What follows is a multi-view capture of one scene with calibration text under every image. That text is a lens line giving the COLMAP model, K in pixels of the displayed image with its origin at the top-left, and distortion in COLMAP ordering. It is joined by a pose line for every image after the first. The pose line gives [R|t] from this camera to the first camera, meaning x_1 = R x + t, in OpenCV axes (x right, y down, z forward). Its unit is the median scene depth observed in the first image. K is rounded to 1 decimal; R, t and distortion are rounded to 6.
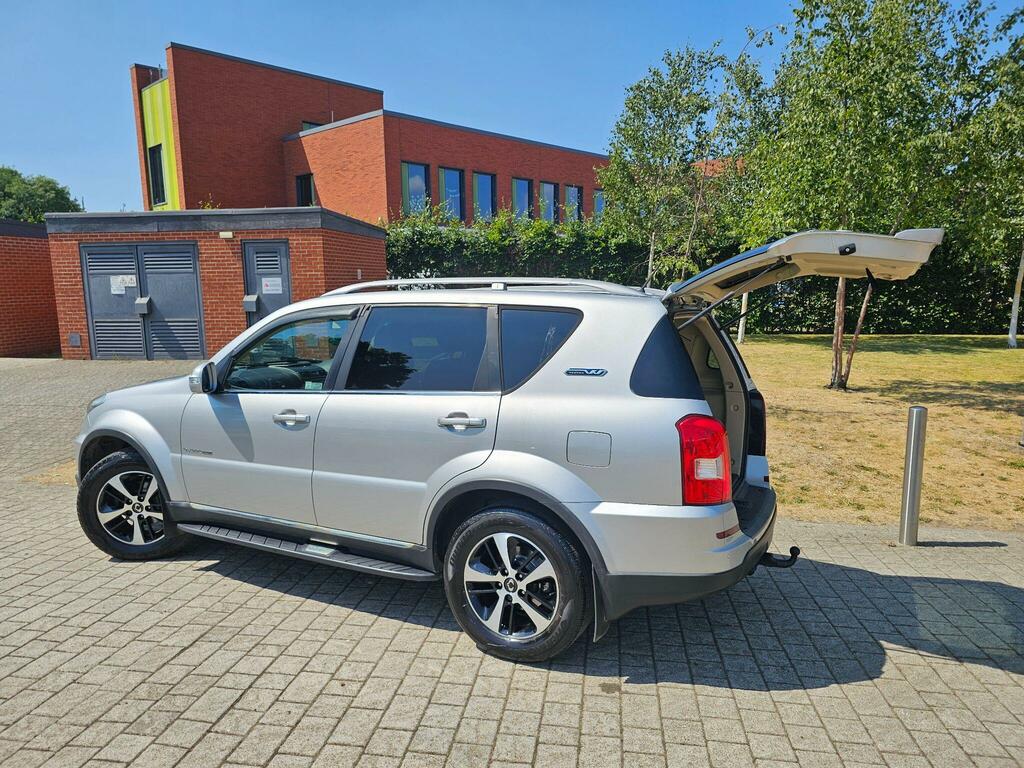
lens RADIAL K [[688.4, 0, 506.0], [0, 688.4, 391.1], [0, 0, 1]] dist [0.041868, -0.032691]
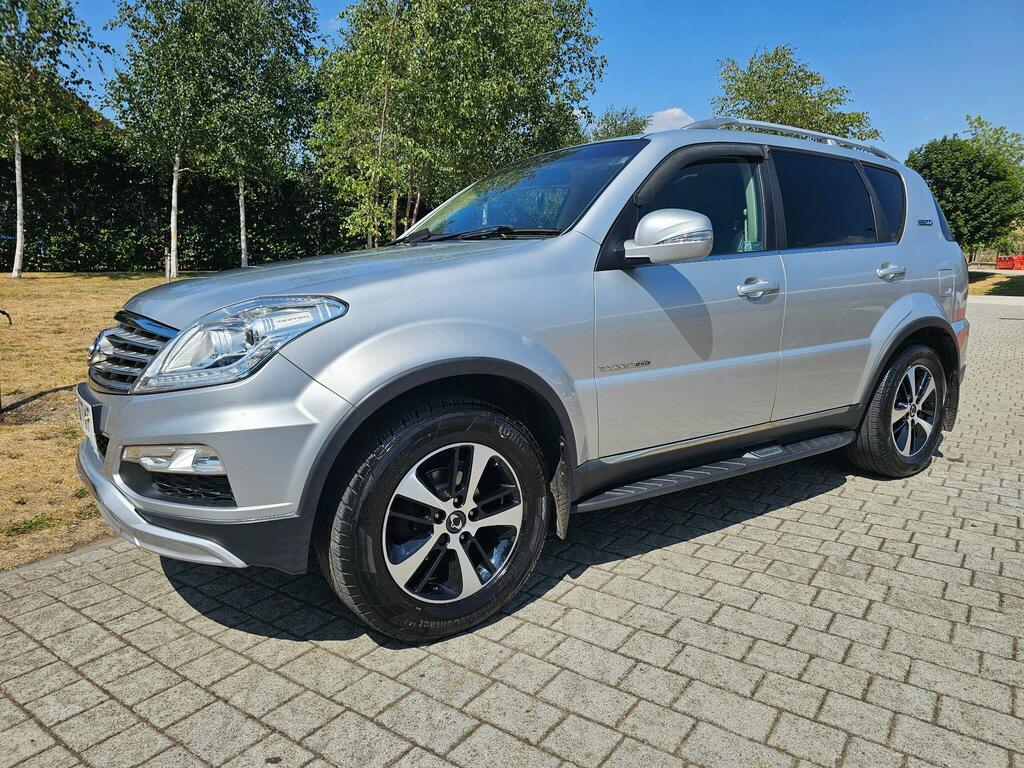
lens RADIAL K [[688.4, 0, 514.5], [0, 688.4, 384.0], [0, 0, 1]] dist [0.041868, -0.032691]
pose [[0.460410, -0.155695, 0.873946, -1.045376], [0.108797, 0.986974, 0.118515, 0.022629], [-0.881014, 0.040517, 0.471352, 0.833185]]
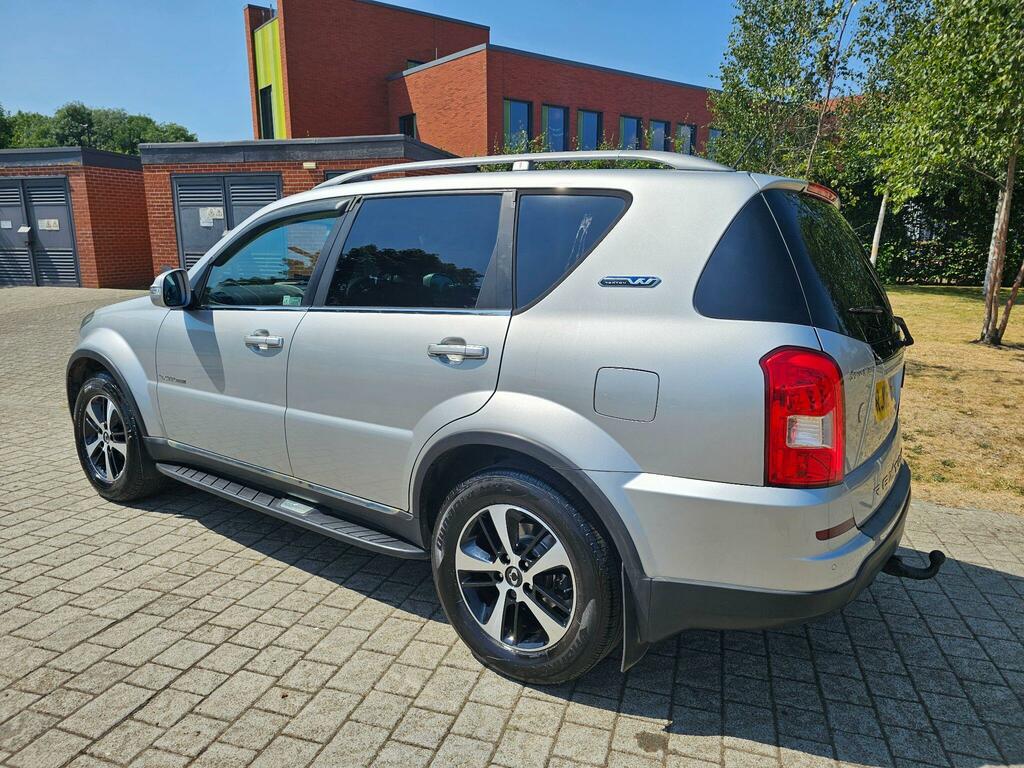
lens RADIAL K [[688.4, 0, 514.0], [0, 688.4, 379.0], [0, 0, 1]] dist [0.041868, -0.032691]
pose [[0.989915, 0.041768, -0.135367, 0.077534], [-0.034520, 0.997864, 0.055455, 0.027282], [0.137394, -0.050222, 0.989242, 0.237554]]
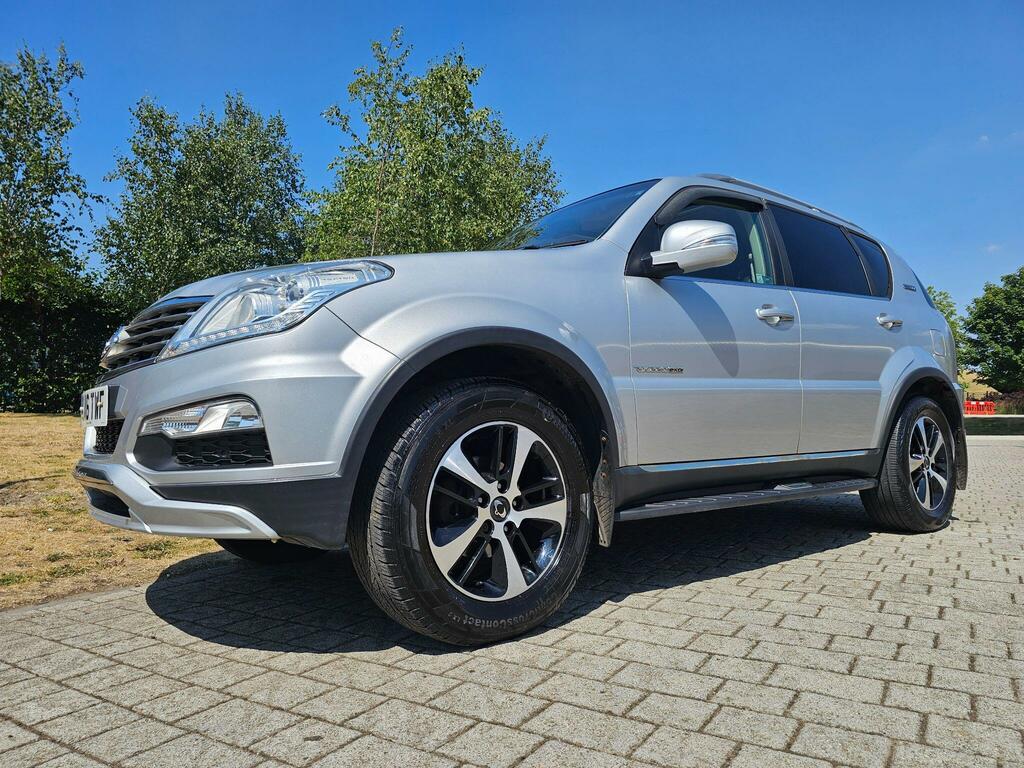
lens RADIAL K [[688.4, 0, 516.8], [0, 688.4, 391.1], [0, 0, 1]] dist [0.041868, -0.032691]
pose [[0.413811, 0.031193, 0.909828, -1.060446], [0.123967, 0.988173, -0.090262, 0.147455], [-0.901883, 0.150140, 0.405049, 0.906009]]
